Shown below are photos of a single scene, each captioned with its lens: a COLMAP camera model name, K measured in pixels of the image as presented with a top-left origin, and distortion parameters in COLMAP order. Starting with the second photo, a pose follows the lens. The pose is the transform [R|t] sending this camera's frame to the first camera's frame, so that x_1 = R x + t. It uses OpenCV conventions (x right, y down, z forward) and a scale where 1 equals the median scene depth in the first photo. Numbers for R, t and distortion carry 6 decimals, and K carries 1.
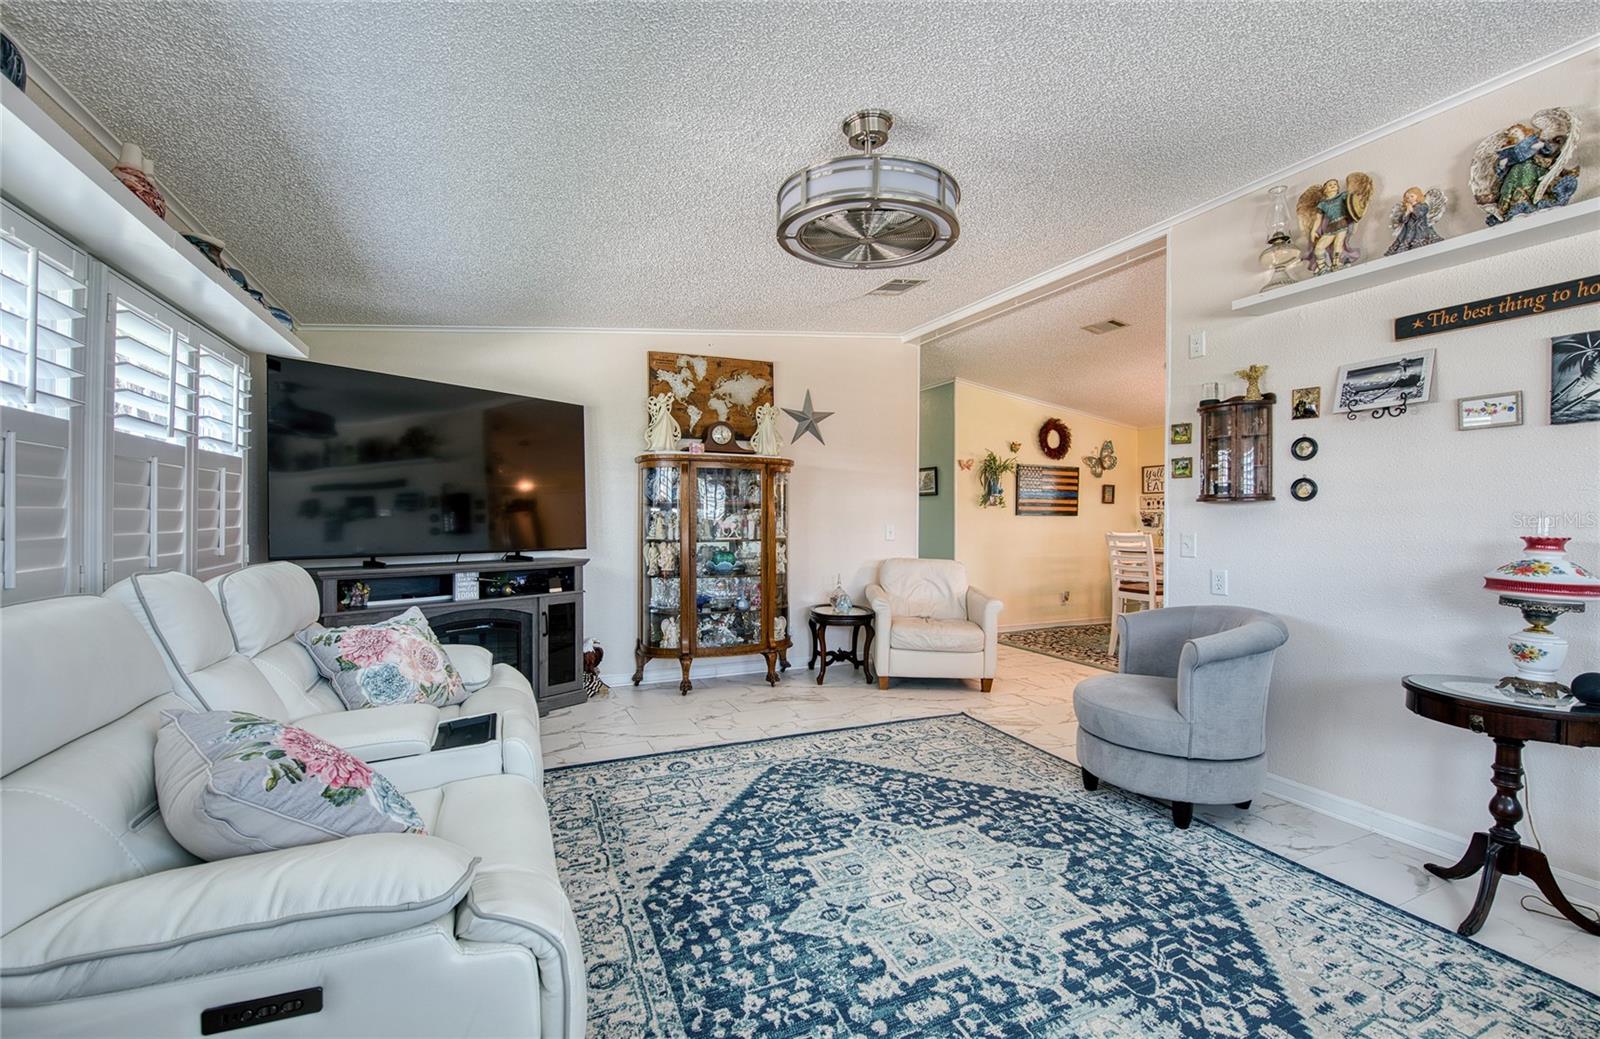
lens RADIAL K [[684.1, 0, 822.9], [0, 684.1, 537.2], [0, 0, 1]] dist [-0.014712, -0.001124]
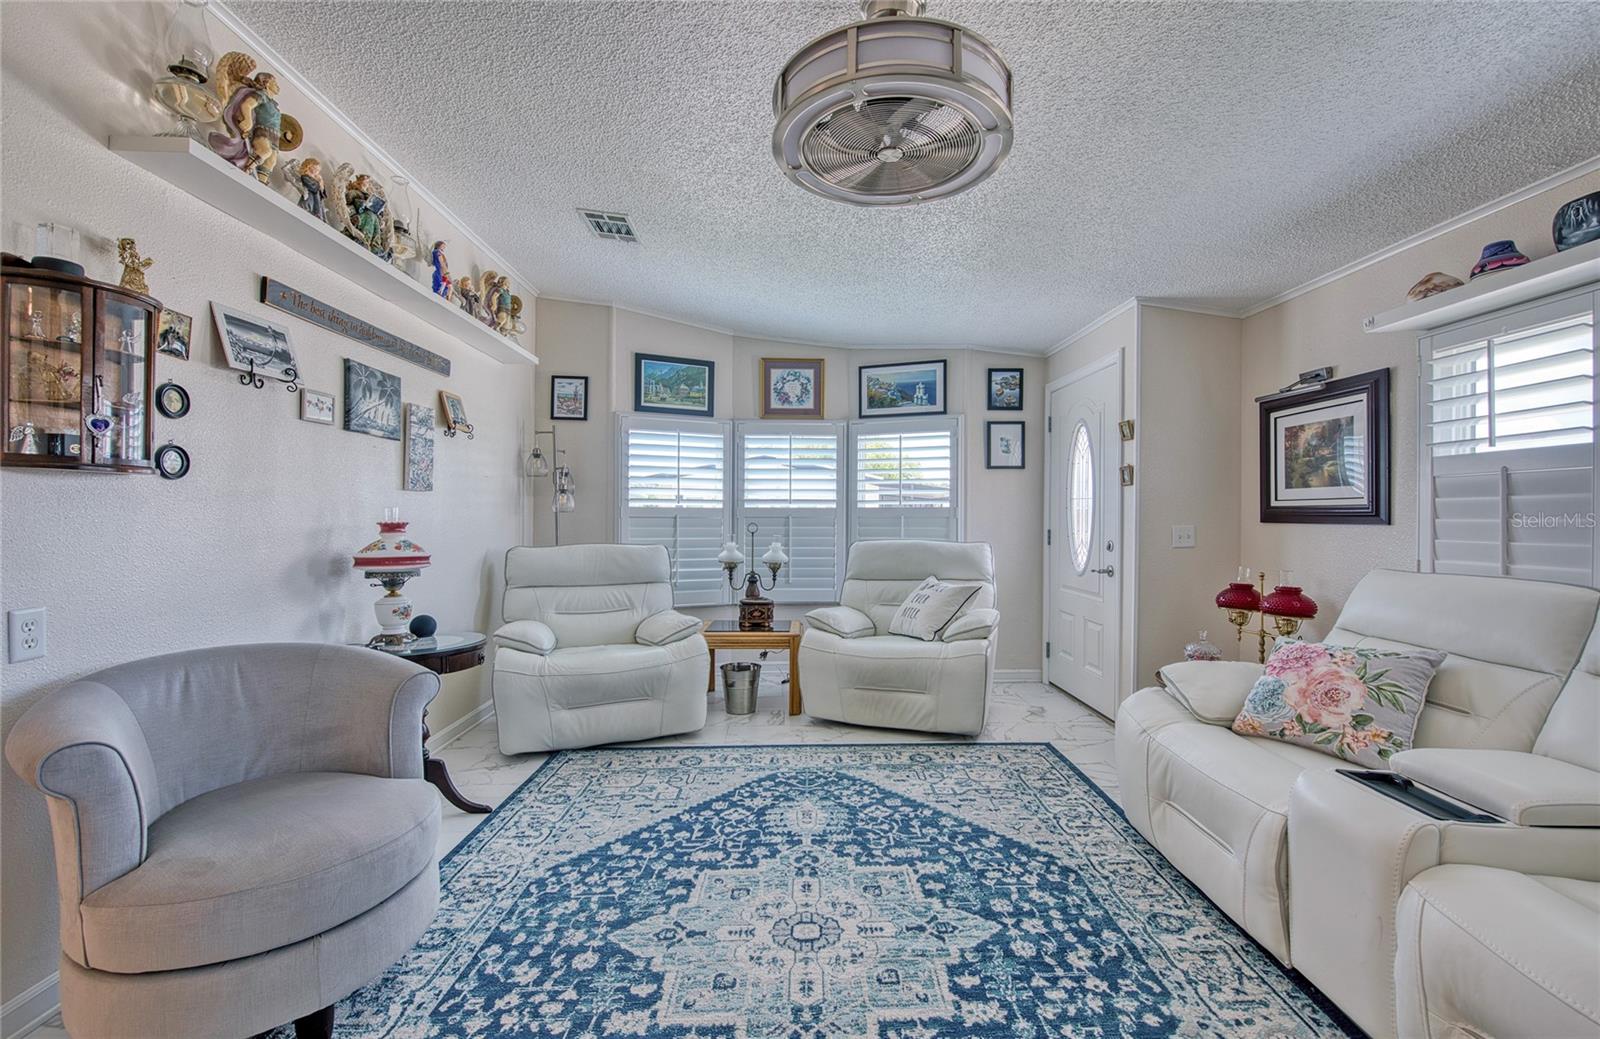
lens RADIAL K [[684.1, 0, 802.6], [0, 684.1, 519.1], [0, 0, 1]] dist [-0.014712, -0.001124]
pose [[-0.910470, -0.017536, 0.413202, -0.169964], [-0.003442, 0.999387, 0.034830, -0.049512], [-0.413560, 0.030290, -0.909973, 1.719857]]
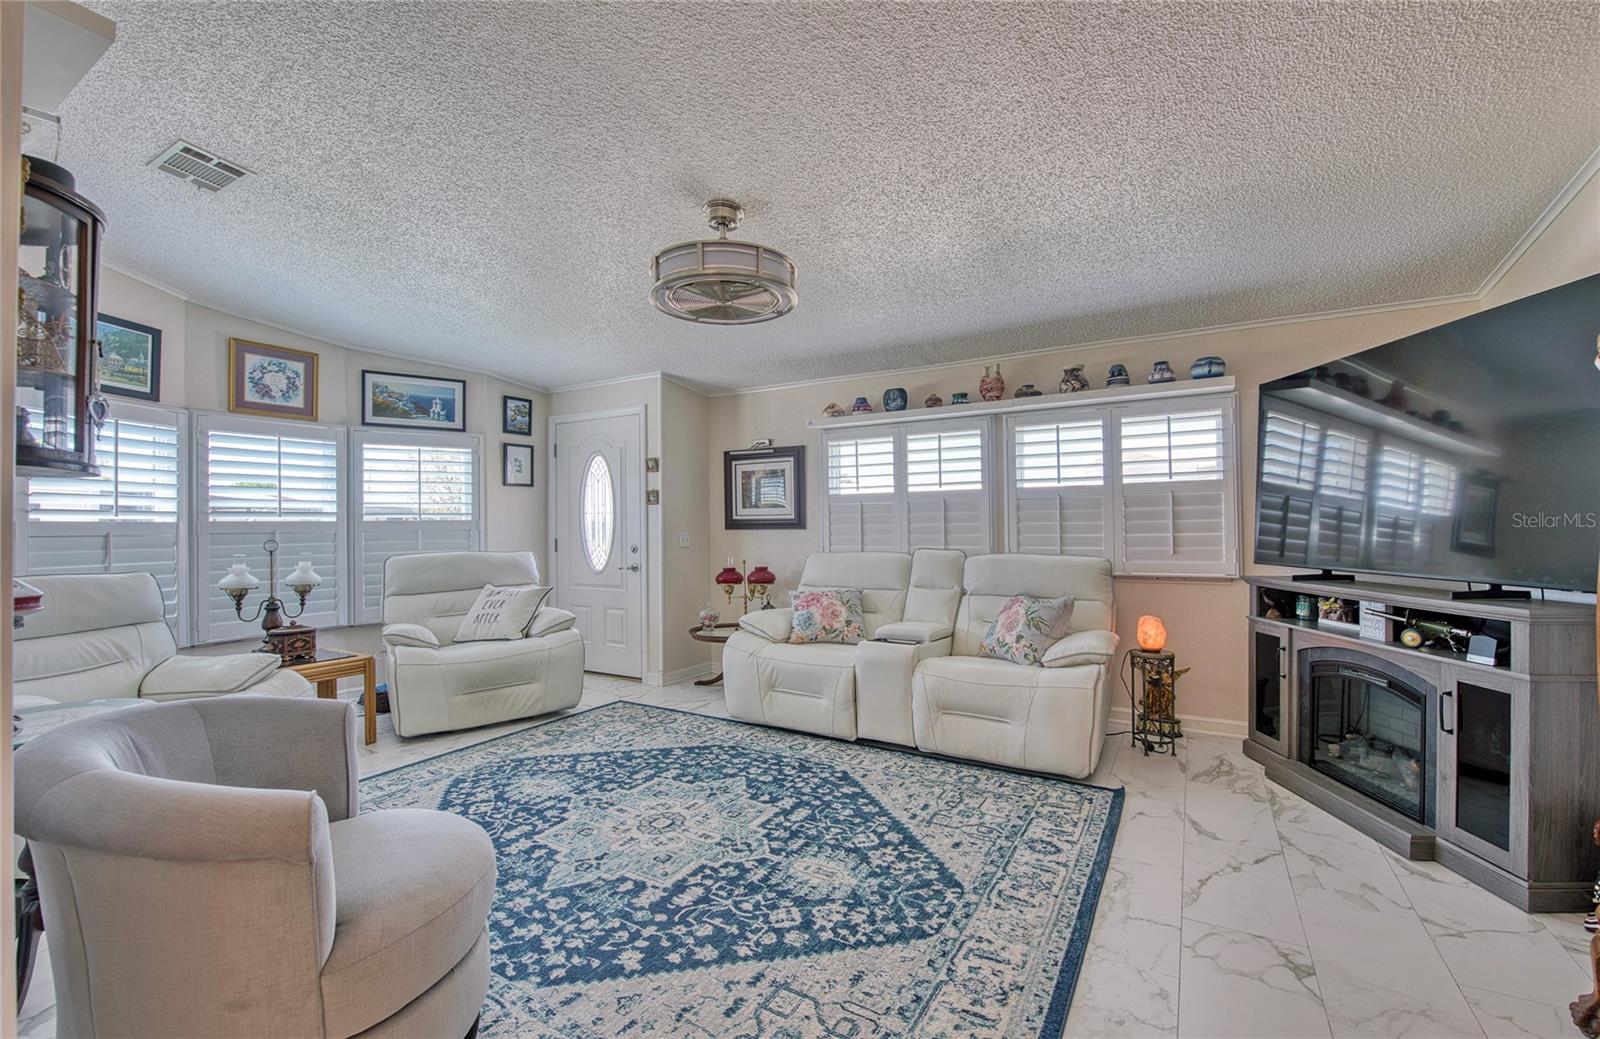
lens RADIAL K [[684.1, 0, 814.6], [0, 684.1, 516.7], [0, 0, 1]] dist [-0.014712, -0.001124]
pose [[-0.829507, -0.010144, -0.558404, 0.616076], [-0.015083, 0.999877, 0.004241, -0.052595], [0.558292, 0.011940, -0.829559, 2.096108]]
